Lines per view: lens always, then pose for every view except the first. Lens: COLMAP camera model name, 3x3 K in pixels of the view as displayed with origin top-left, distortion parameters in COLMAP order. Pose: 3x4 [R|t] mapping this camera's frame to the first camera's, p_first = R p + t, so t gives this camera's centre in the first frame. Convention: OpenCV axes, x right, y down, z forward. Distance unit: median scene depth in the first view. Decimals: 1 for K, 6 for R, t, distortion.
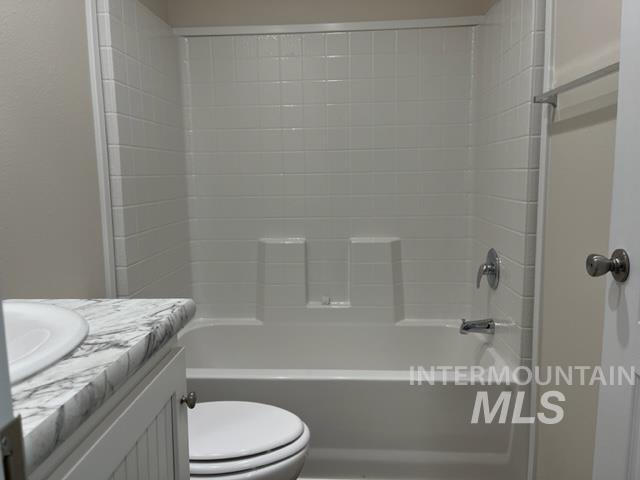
lens RADIAL K [[485.4, 0, 317.1], [0, 485.4, 247.8], [0, 0, 1]] dist [0.049187, -0.049704]
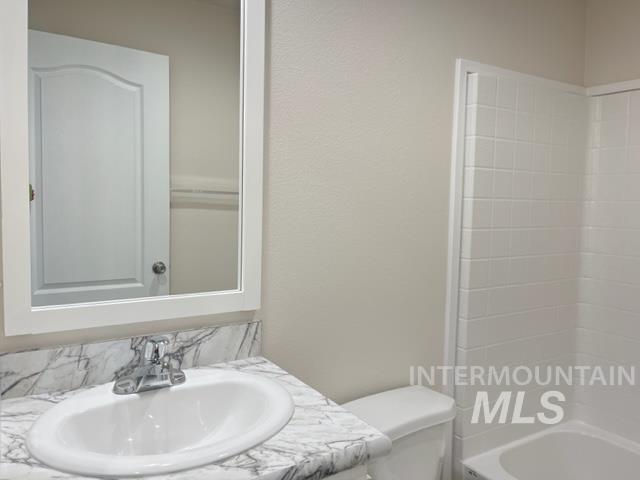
lens RADIAL K [[482.5, 0, 320.7], [0, 482.5, 242.7], [0, 0, 1]] dist [0.078454, -0.100947]
pose [[0.573763, 0.088577, -0.814218, 0.263987], [-0.142056, 0.989830, 0.007578, -0.166060], [0.806608, 0.111317, 0.580510, 0.194746]]
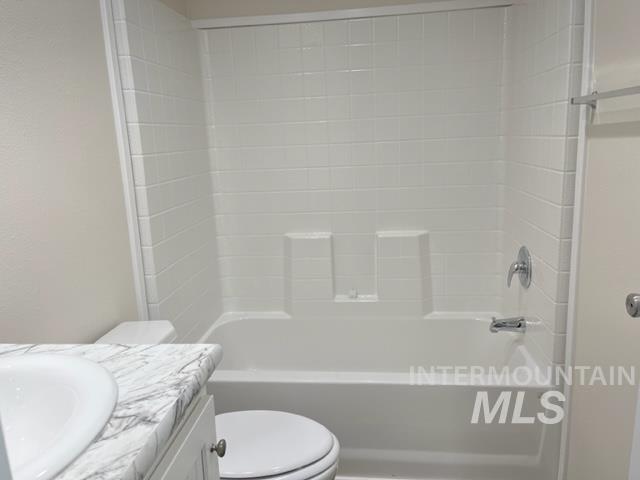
lens RADIAL K [[482.5, 0, 320.7], [0, 482.5, 242.7], [0, 0, 1]] dist [0.078454, -0.100947]
pose [[0.998662, -0.017094, -0.048799, 0.002855], [0.020576, 0.997208, 0.071785, -0.109291], [0.047435, -0.072693, 0.996226, 0.020717]]
